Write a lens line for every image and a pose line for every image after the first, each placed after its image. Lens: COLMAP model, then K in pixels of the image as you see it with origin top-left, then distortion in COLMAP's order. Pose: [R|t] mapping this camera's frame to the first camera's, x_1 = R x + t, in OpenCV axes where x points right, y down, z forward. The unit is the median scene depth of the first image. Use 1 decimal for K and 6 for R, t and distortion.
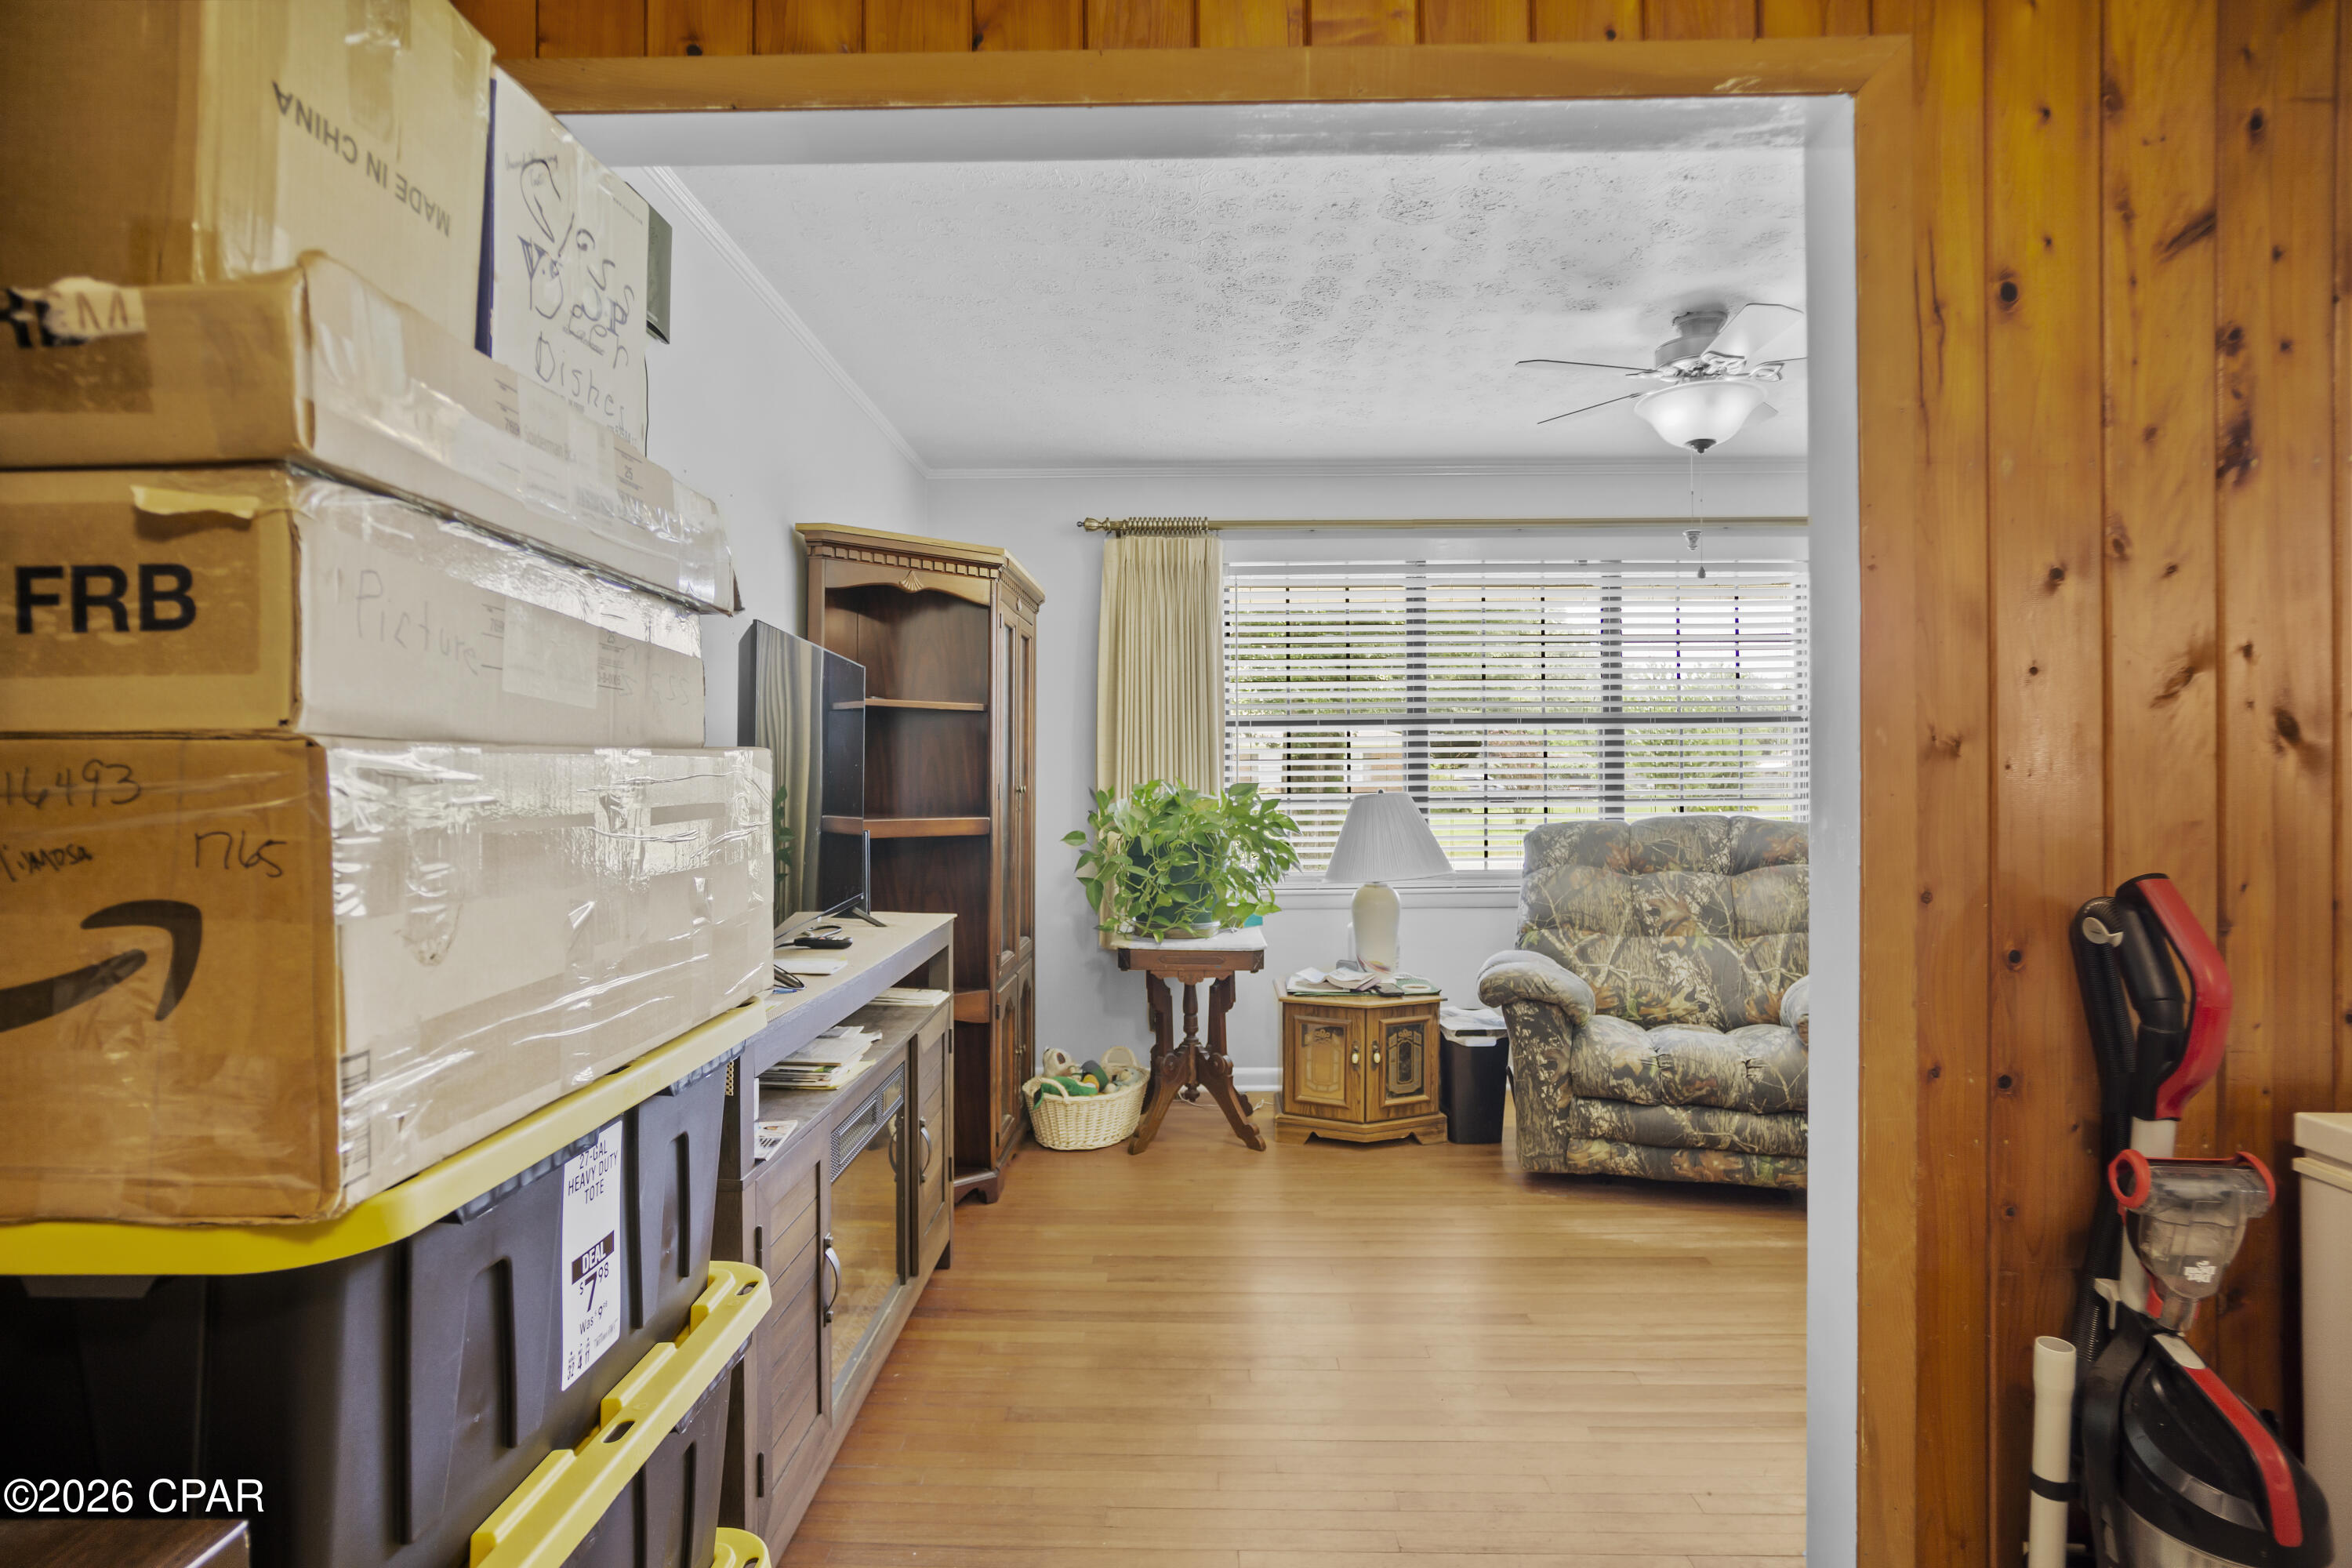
lens RADIAL K [[1247.5, 0, 1178.9], [0, 1247.5, 774.9], [0, 0, 1]] dist [0.002515, 0.001625]
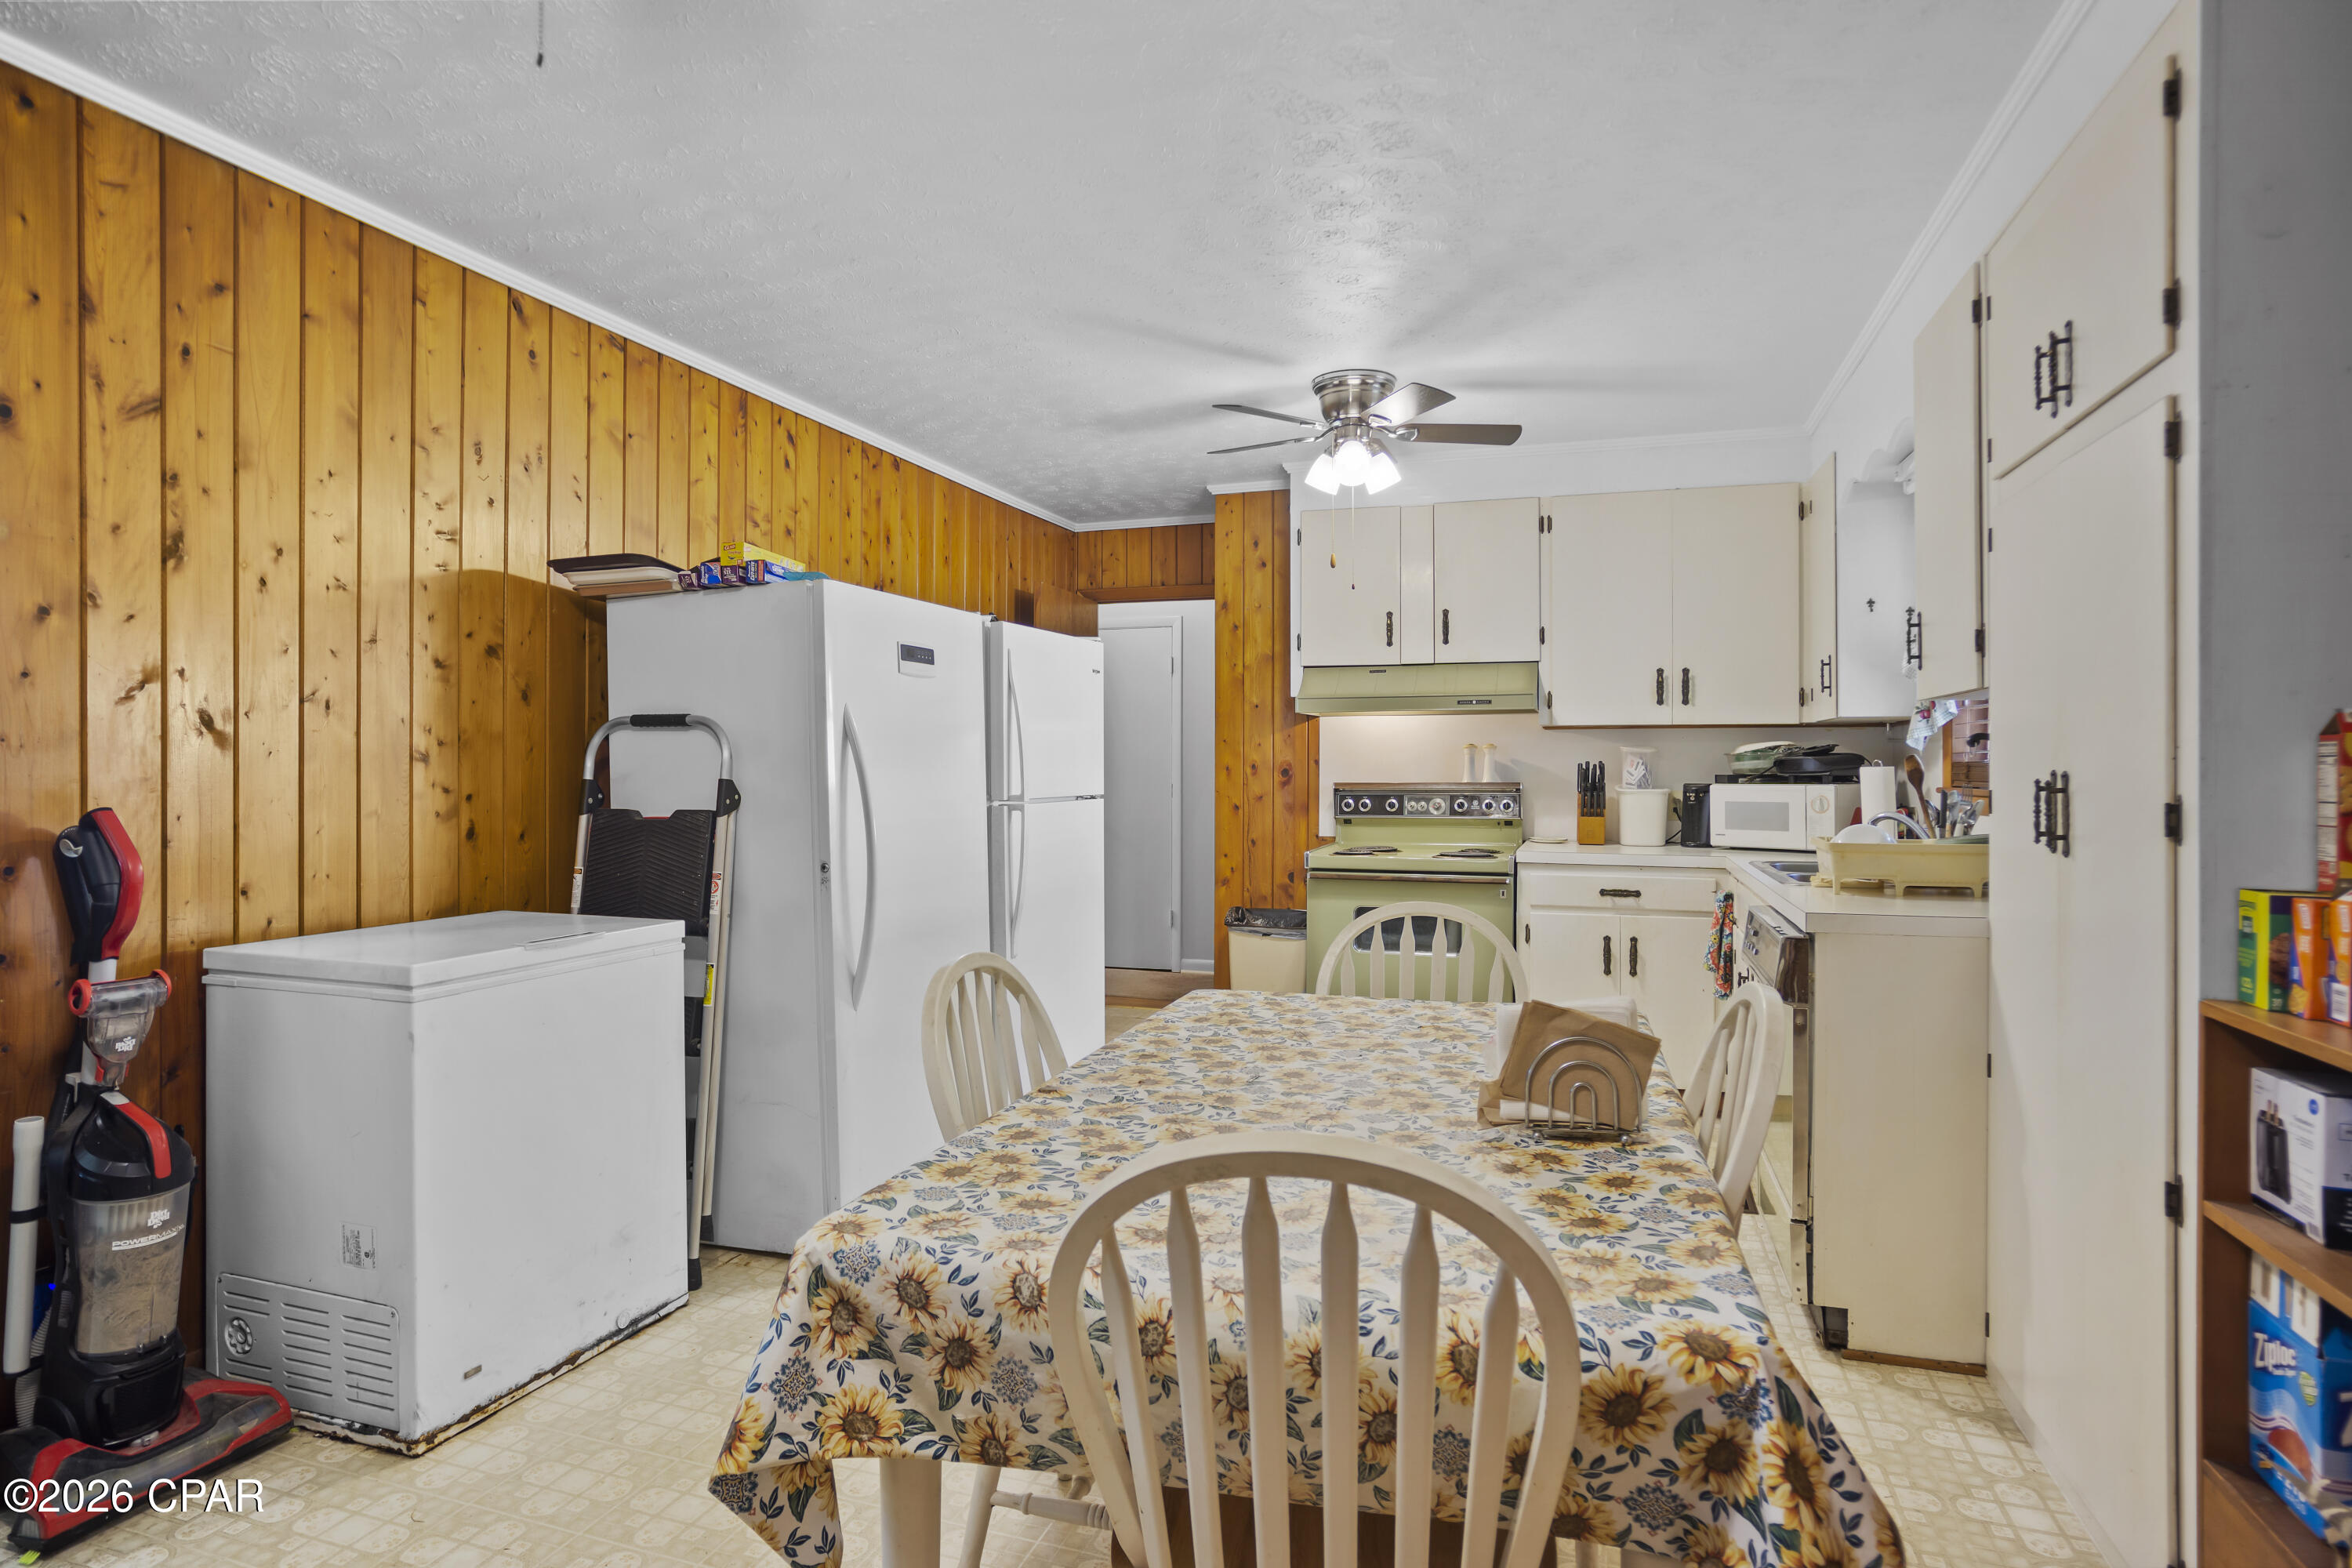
lens RADIAL K [[1247.5, 0, 1176.4], [0, 1247.5, 767.0], [0, 0, 1]] dist [0.002515, 0.001625]
pose [[0.310687, 0.003434, 0.950506, -0.292907], [-0.001850, 0.999994, -0.003008, 0.026442], [-0.950510, -0.000824, 0.310692, -0.742832]]
